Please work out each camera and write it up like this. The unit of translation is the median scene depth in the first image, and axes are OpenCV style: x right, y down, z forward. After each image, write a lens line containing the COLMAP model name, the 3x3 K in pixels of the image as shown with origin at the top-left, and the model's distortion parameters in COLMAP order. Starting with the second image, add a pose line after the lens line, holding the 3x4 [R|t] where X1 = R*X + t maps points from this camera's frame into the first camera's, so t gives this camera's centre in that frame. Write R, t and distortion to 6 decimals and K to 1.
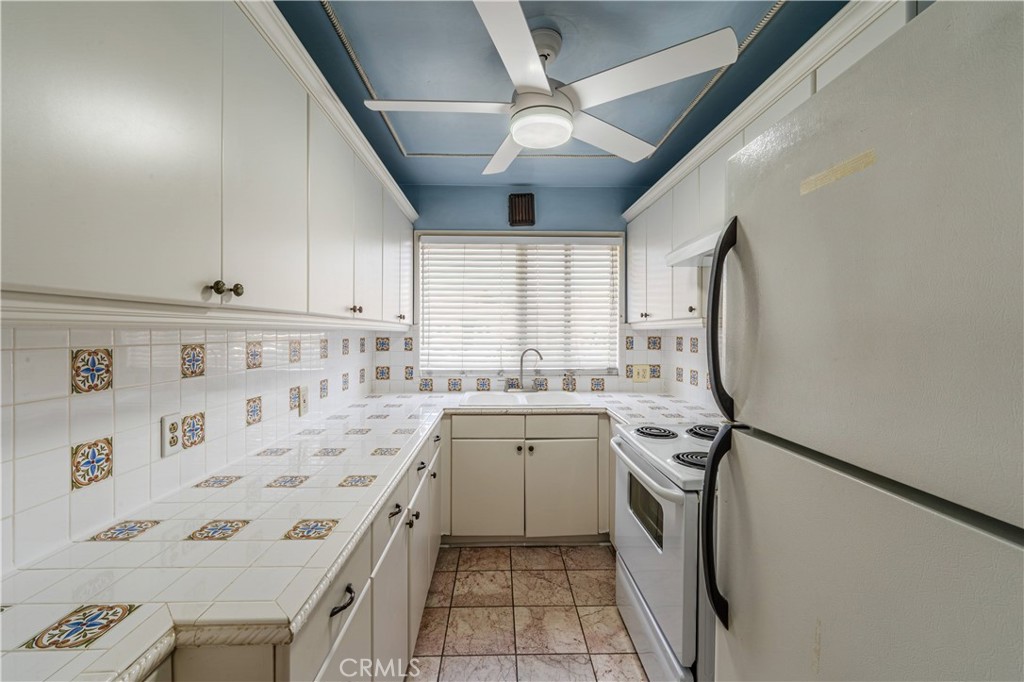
lens RADIAL K [[423.5, 0, 512.3], [0, 423.5, 336.1], [0, 0, 1]] dist [0.004108, -0.002416]
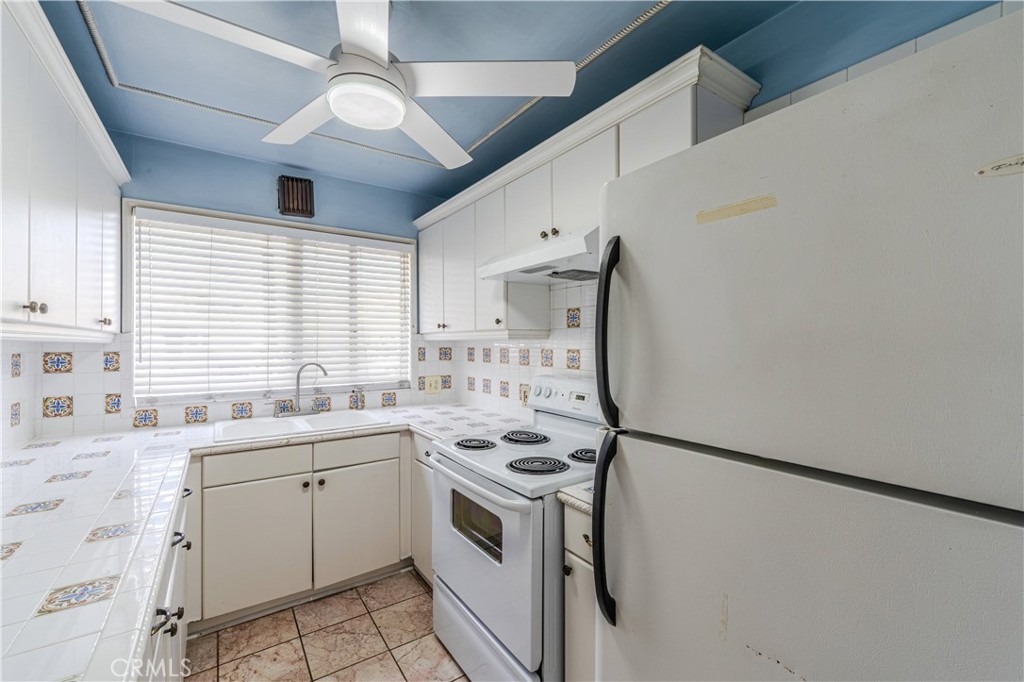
lens RADIAL K [[423.5, 0, 516.5], [0, 423.5, 344.1], [0, 0, 1]] dist [0.004108, -0.002416]
pose [[0.836306, -0.004144, 0.548247, -0.091471], [0.007249, 0.999968, -0.003500, -0.002707], [-0.548215, 0.006902, 0.836309, 0.081908]]
